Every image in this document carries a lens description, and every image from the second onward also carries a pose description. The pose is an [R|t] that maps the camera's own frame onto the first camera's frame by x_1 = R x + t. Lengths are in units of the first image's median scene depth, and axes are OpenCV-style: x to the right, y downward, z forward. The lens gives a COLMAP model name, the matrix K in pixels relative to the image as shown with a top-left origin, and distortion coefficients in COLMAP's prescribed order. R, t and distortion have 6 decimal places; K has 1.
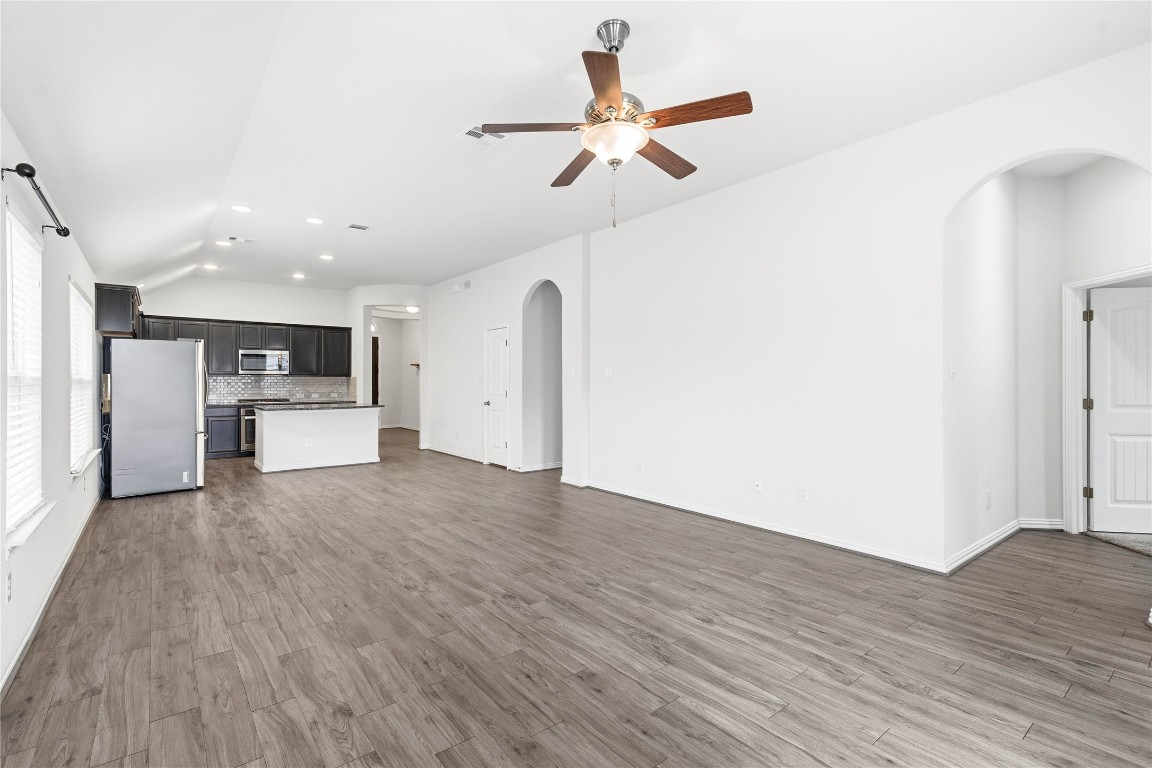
lens RADIAL K [[542.3, 0, 576.0], [0, 542.3, 384.0], [0, 0, 1]] dist [0.030505, -0.000274]
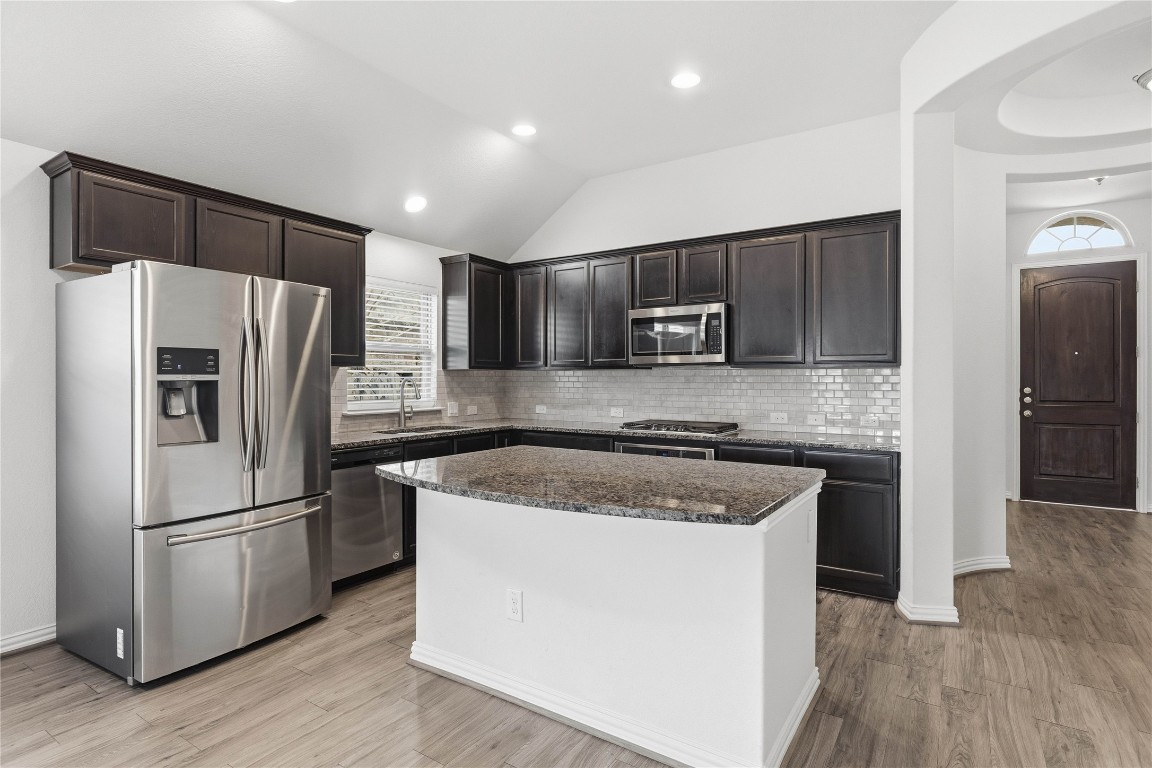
lens RADIAL K [[595.1, 0, 578.2], [0, 595.1, 377.7], [0, 0, 1]] dist [-0.000161, -0.000636]
pose [[0.319779, 0.000627, -0.947492, -0.150286], [-0.000524, 1.000000, 0.000485, -0.006941], [0.947492, 0.000341, 0.319779, 0.725504]]
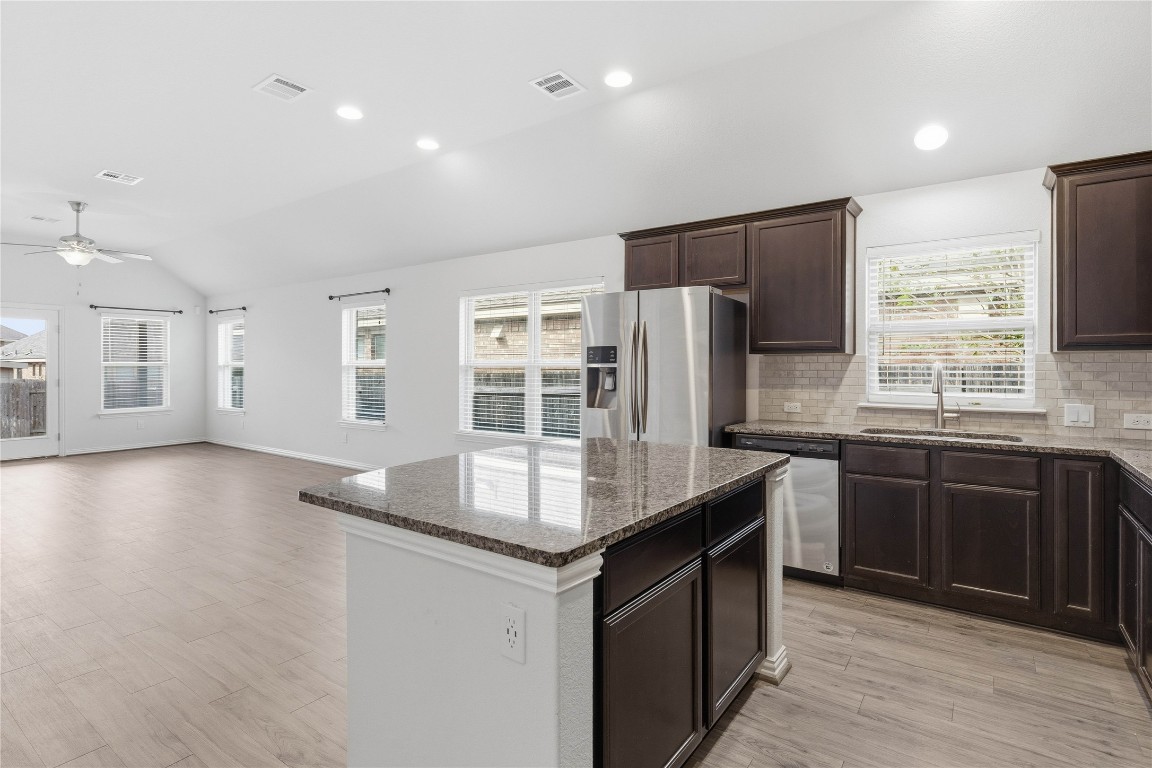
lens RADIAL K [[587.1, 0, 575.7], [0, 587.1, 368.3], [0, 0, 1]] dist [-0.000405, -0.000108]
pose [[-0.963045, 0.001907, -0.269334, -0.318496], [0.001117, 0.999995, 0.003087, -0.006100], [0.269338, 0.002672, -0.963042, 1.010740]]
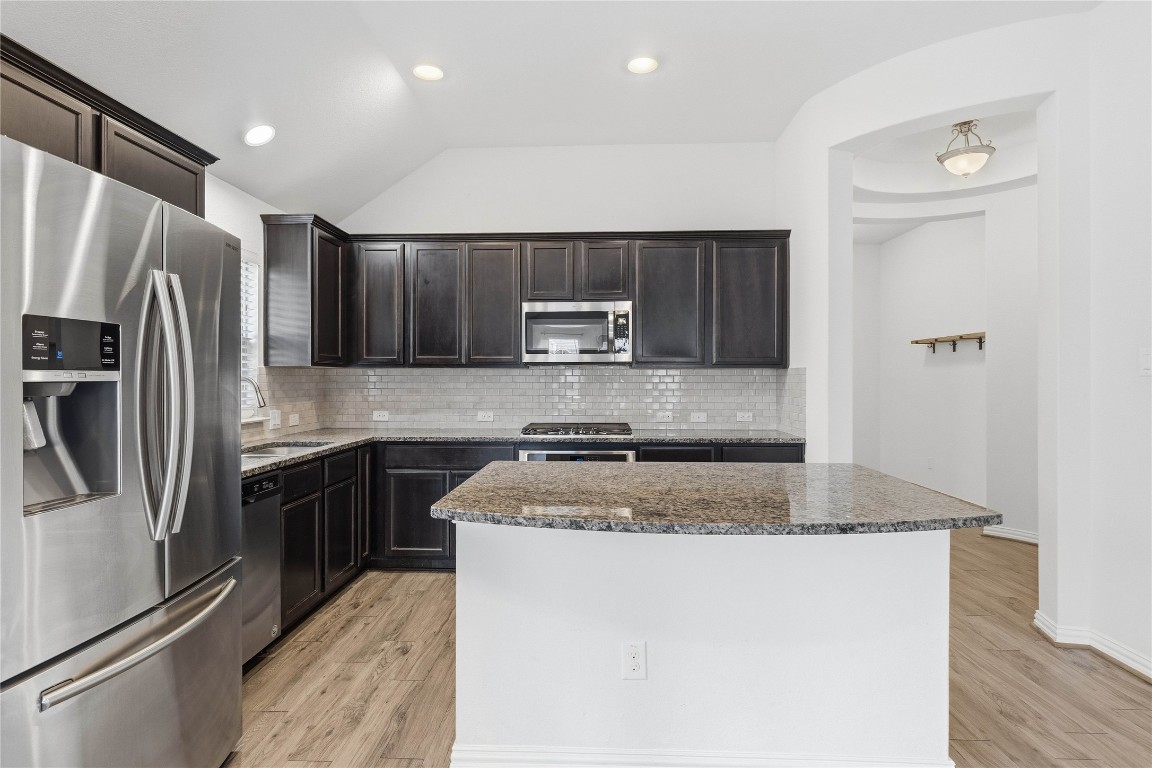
lens RADIAL K [[595.1, 0, 578.2], [0, 595.1, 377.7], [0, 0, 1]] dist [-0.000161, -0.000636]
pose [[0.763628, 0.001732, -0.645654, -0.269831], [-0.002418, 0.999997, -0.000178, -0.006711], [0.645651, 0.001697, 0.763630, 0.623324]]
